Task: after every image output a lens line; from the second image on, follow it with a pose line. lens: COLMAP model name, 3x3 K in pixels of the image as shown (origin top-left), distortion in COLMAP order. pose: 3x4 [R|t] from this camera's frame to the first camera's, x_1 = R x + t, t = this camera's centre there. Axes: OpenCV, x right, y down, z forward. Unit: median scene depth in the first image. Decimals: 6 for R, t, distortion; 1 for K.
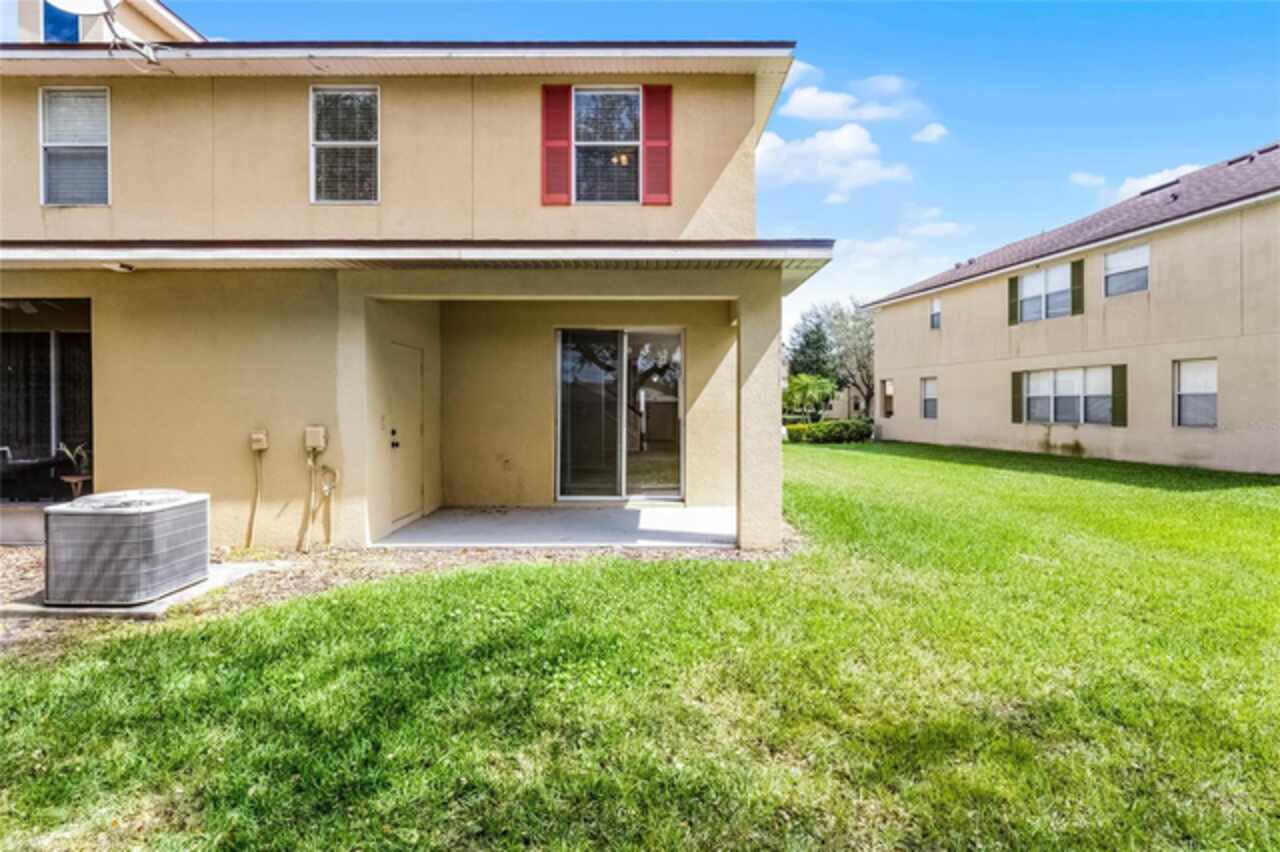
lens RADIAL K [[593.9, 0, 640.7], [0, 593.9, 407.2], [0, 0, 1]] dist [-0.001547, -0.001261]
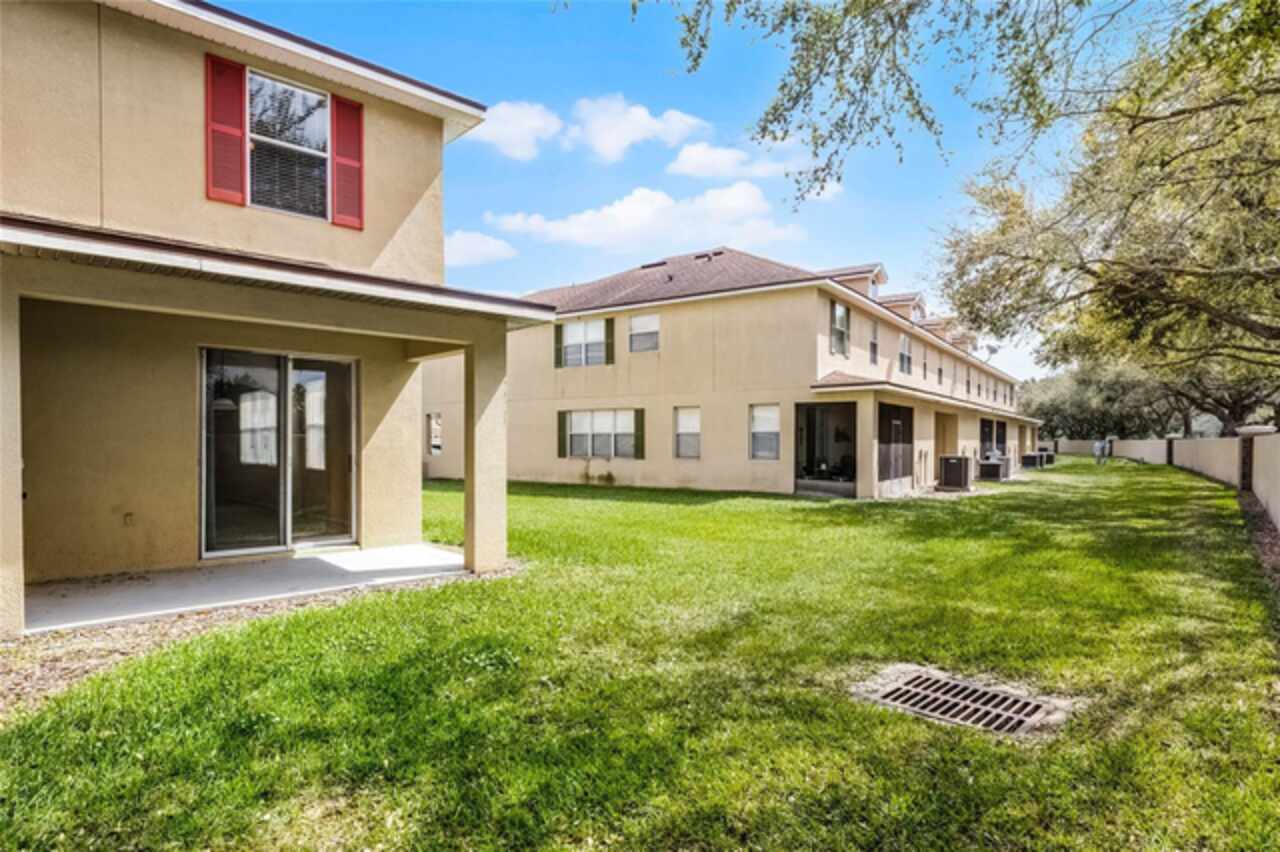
lens RADIAL K [[698.7, 0, 639.9], [0, 698.7, 452.4], [0, 0, 1]] dist [-0.002654, -0.001405]
pose [[0.730183, -0.008998, 0.683192, -0.225173], [-0.000108, 0.999912, 0.013285, -0.000749], [-0.683251, -0.009774, 0.730118, -0.069506]]
